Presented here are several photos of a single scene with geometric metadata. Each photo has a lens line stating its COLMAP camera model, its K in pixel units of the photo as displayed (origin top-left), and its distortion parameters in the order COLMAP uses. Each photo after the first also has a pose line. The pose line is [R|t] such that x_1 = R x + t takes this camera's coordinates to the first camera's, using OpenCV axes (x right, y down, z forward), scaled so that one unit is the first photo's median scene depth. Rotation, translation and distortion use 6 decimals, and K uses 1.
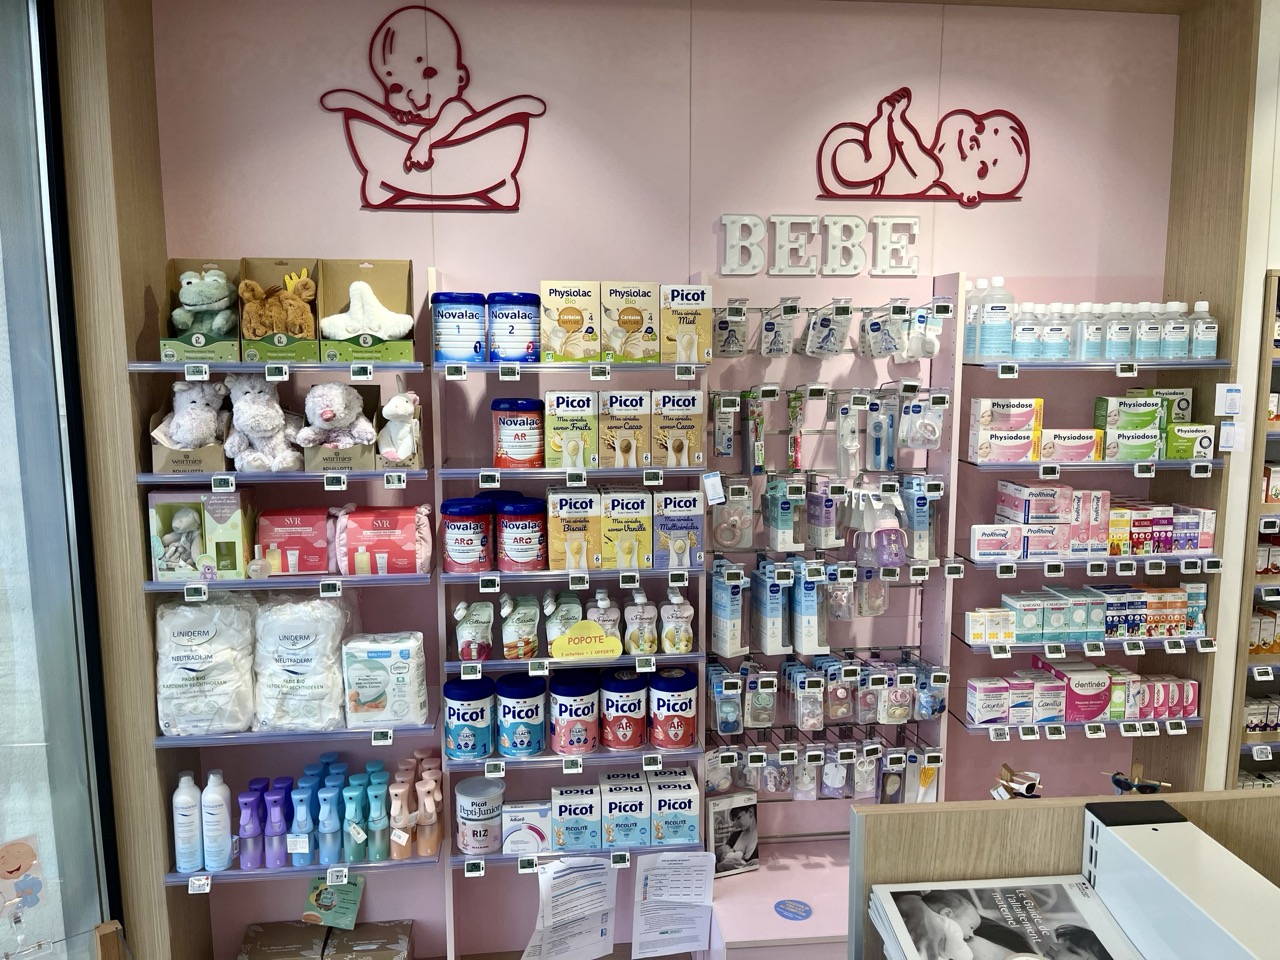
lens RADIAL K [[997.2, 0, 640.0], [0, 997.2, 480.0], [0, 0, 1]] dist [0.008613, 0.000886]
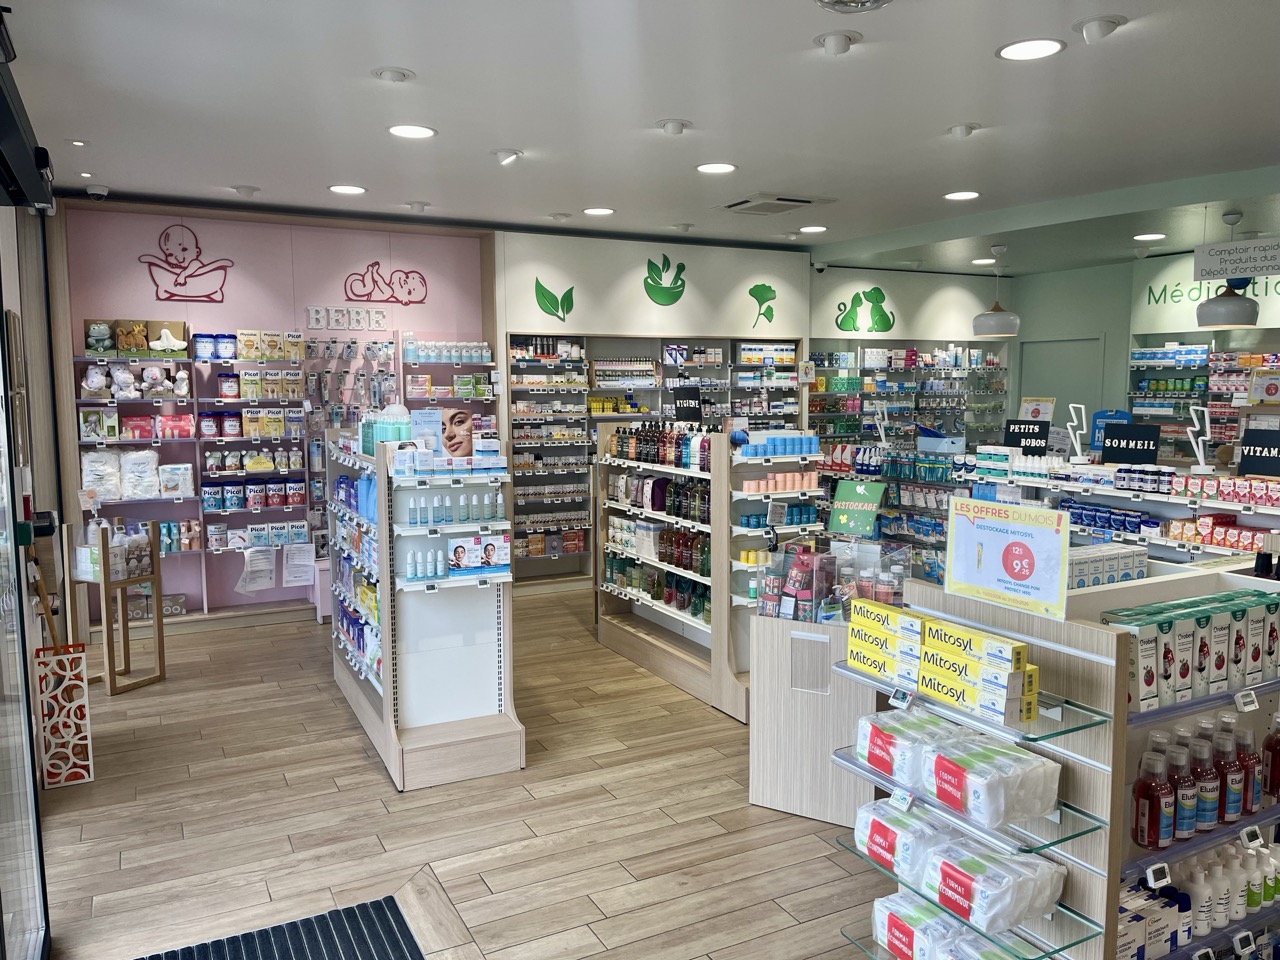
lens RADIAL K [[963.8, 0, 643.8], [0, 963.8, 484.5], [0, 0, 1]] dist [0.079004, -0.110421]
pose [[0.931134, -0.039328, 0.362550, -0.041654], [0.048974, 0.998648, -0.017450, 0.303898], [-0.361374, 0.034004, 0.931801, -1.759044]]
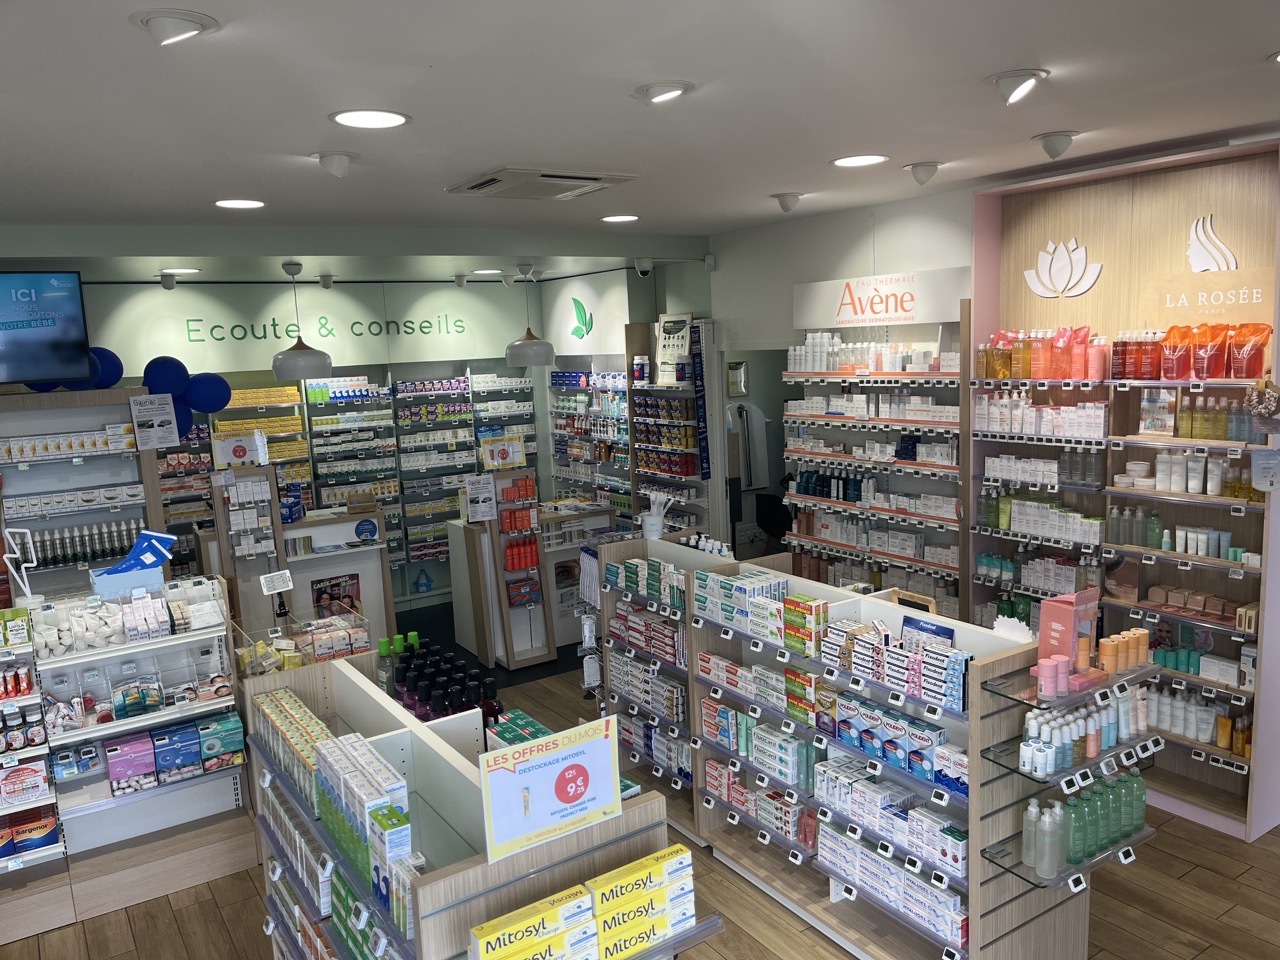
lens RADIAL K [[966.9, 0, 650.4], [0, 966.9, 481.4], [0, 0, 1]] dist [0.075214, -0.107680]
pose [[-0.462732, -0.106727, 0.880050, -0.155697], [0.159760, 0.966433, 0.201205, 0.006920], [-0.871984, 0.233701, -0.430149, -0.961196]]
